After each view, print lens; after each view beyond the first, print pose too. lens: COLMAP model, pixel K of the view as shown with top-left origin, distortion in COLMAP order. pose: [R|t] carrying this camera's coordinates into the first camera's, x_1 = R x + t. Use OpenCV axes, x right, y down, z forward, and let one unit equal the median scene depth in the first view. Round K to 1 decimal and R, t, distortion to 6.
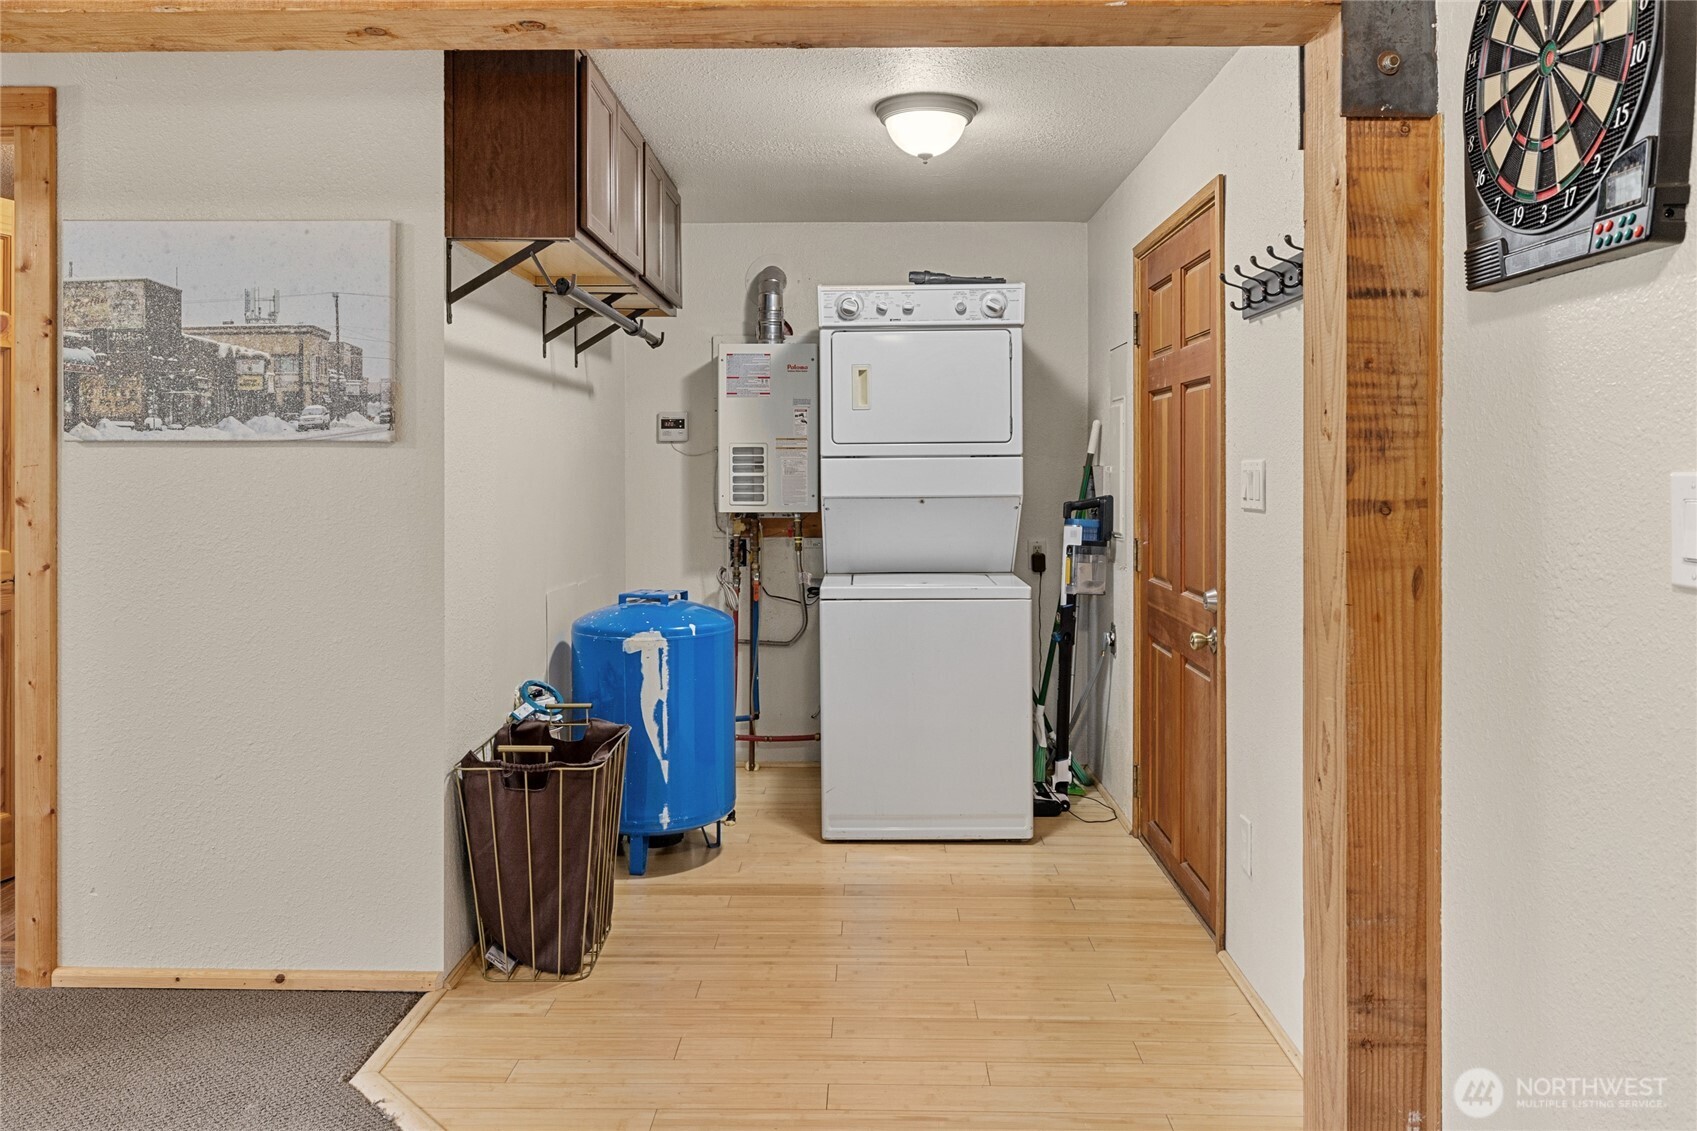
lens RADIAL K [[1205.3, 0, 849.9], [0, 1205.3, 476.3], [0, 0, 1]] dist [-0.001152, 0.000346]
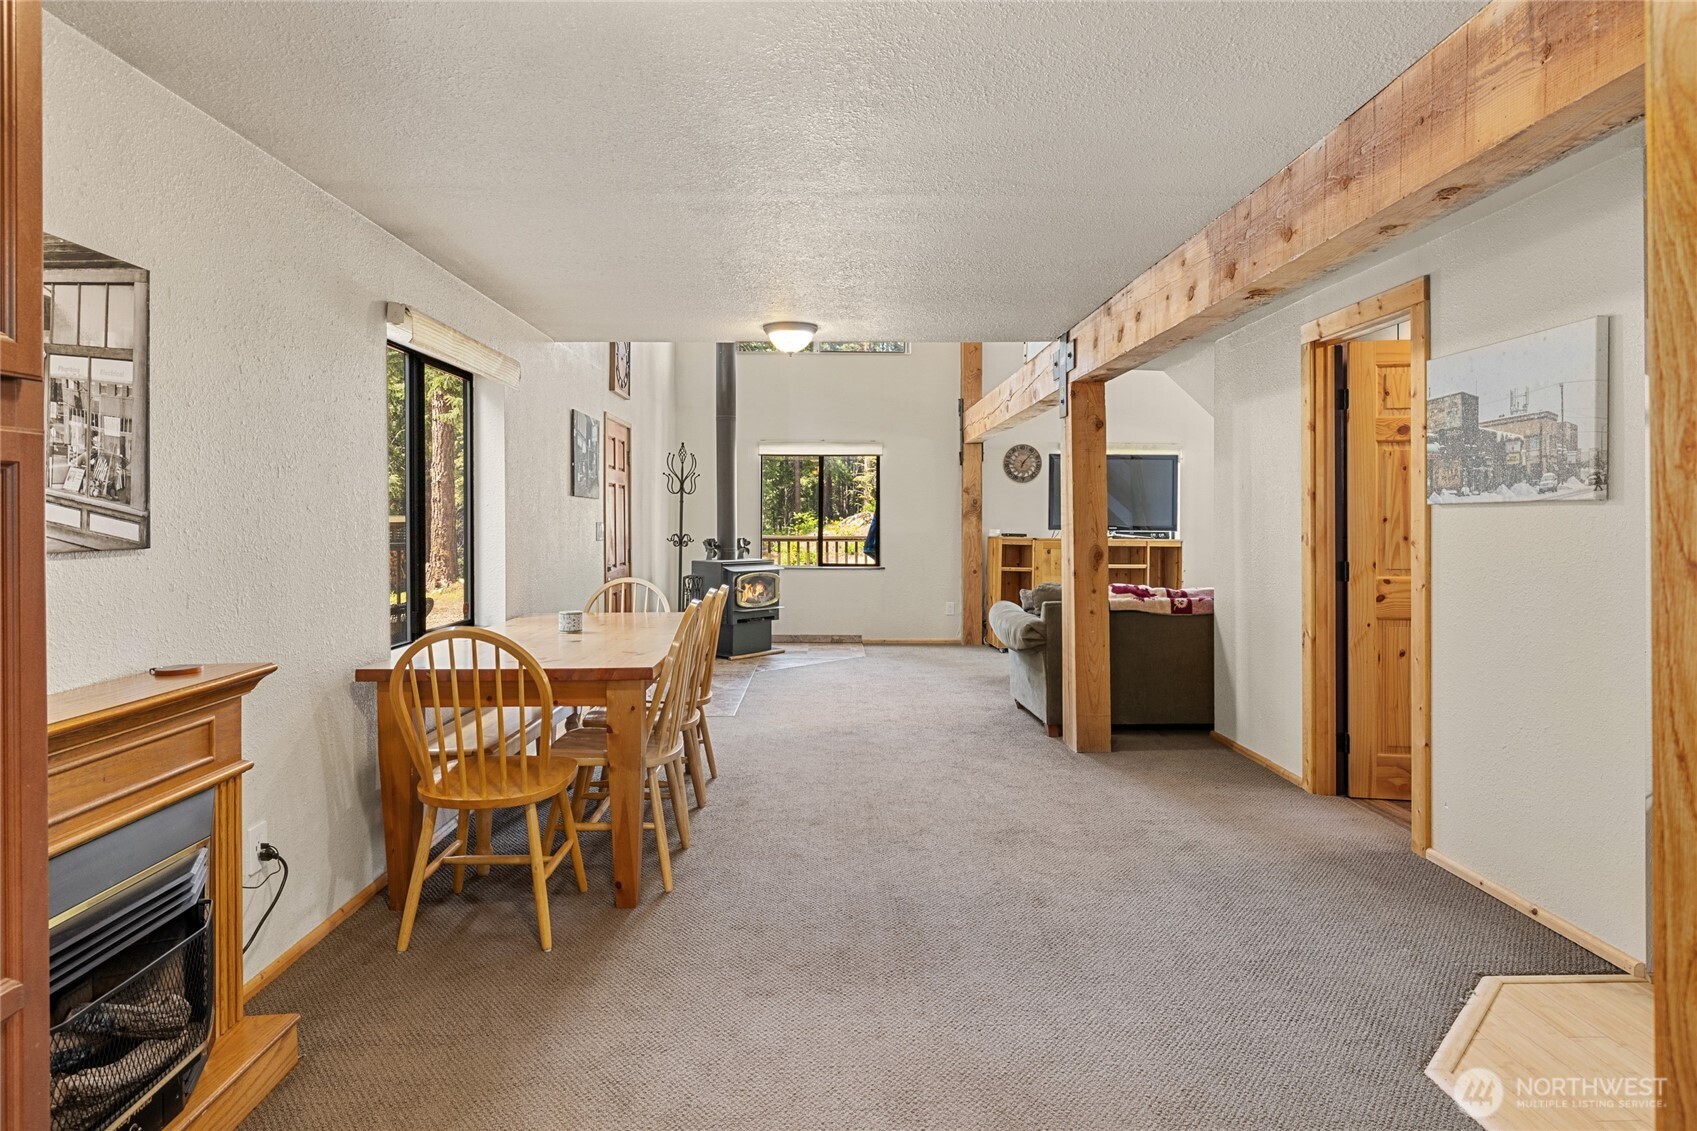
lens RADIAL K [[958.8, 0, 847.9], [0, 958.8, 521.5], [0, 0, 1]] dist [0.001074, 0.000071]
pose [[0.052570, -0.001431, -0.998616, 0.534831], [0.000341, 0.999999, -0.001415, -0.006091], [0.998617, -0.000266, 0.052571, 0.199981]]
